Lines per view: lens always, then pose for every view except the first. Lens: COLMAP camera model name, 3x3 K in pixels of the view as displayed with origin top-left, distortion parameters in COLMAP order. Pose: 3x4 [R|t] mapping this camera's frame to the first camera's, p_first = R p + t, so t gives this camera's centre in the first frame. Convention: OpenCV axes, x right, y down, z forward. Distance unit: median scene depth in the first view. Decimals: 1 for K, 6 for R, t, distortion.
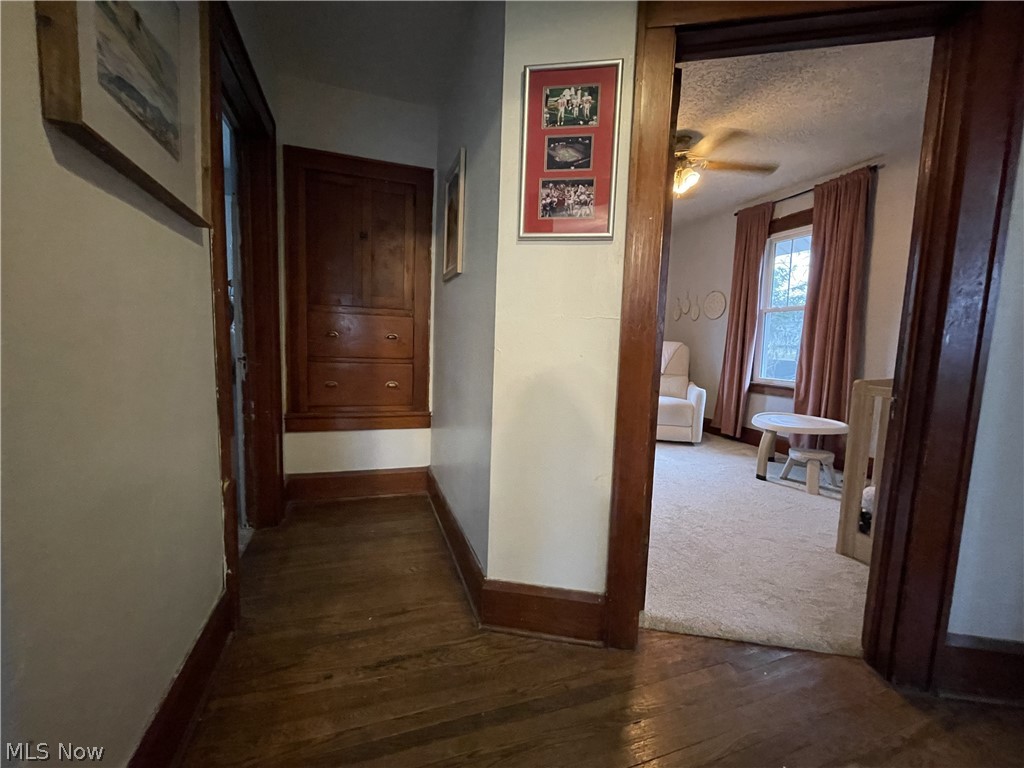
lens RADIAL K [[410.0, 0, 512.0], [0, 410.0, 384.0], [0, 0, 1]] dist [-0.005645, -0.000267]
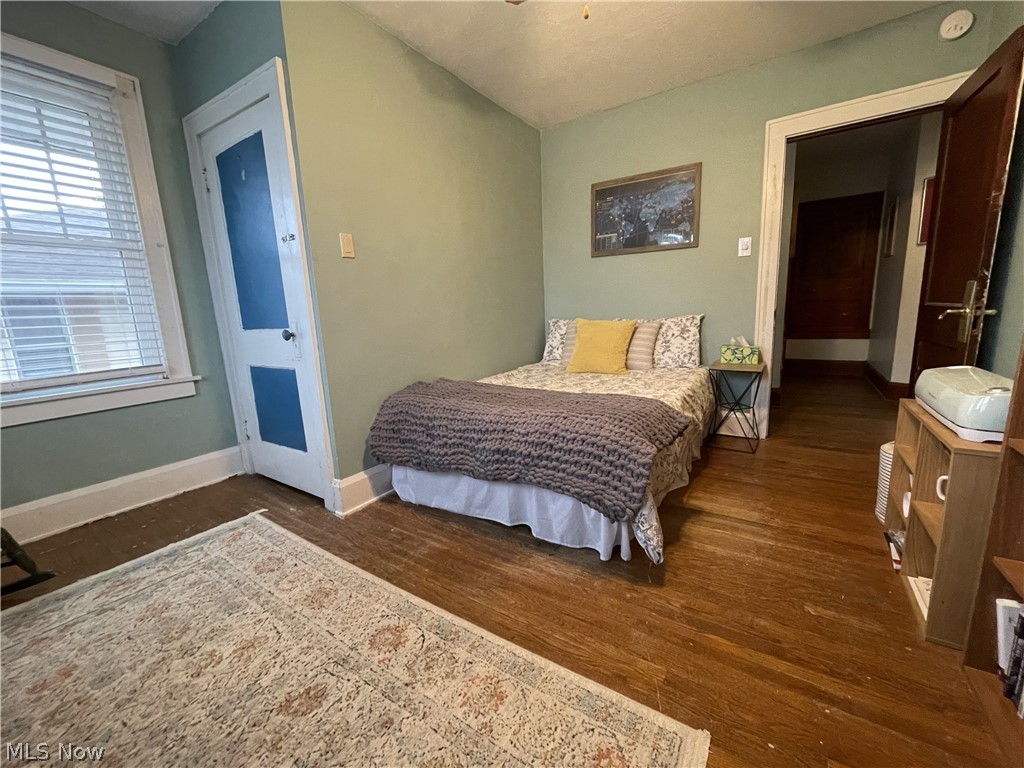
lens RADIAL K [[410.0, 0, 512.0], [0, 410.0, 384.0], [0, 0, 1]] dist [-0.005645, -0.000267]
pose [[0.596607, 0.084610, -0.798061, 0.441351], [-0.011393, 0.995220, 0.096996, 0.217516], [0.802453, -0.048776, 0.594719, -1.883255]]
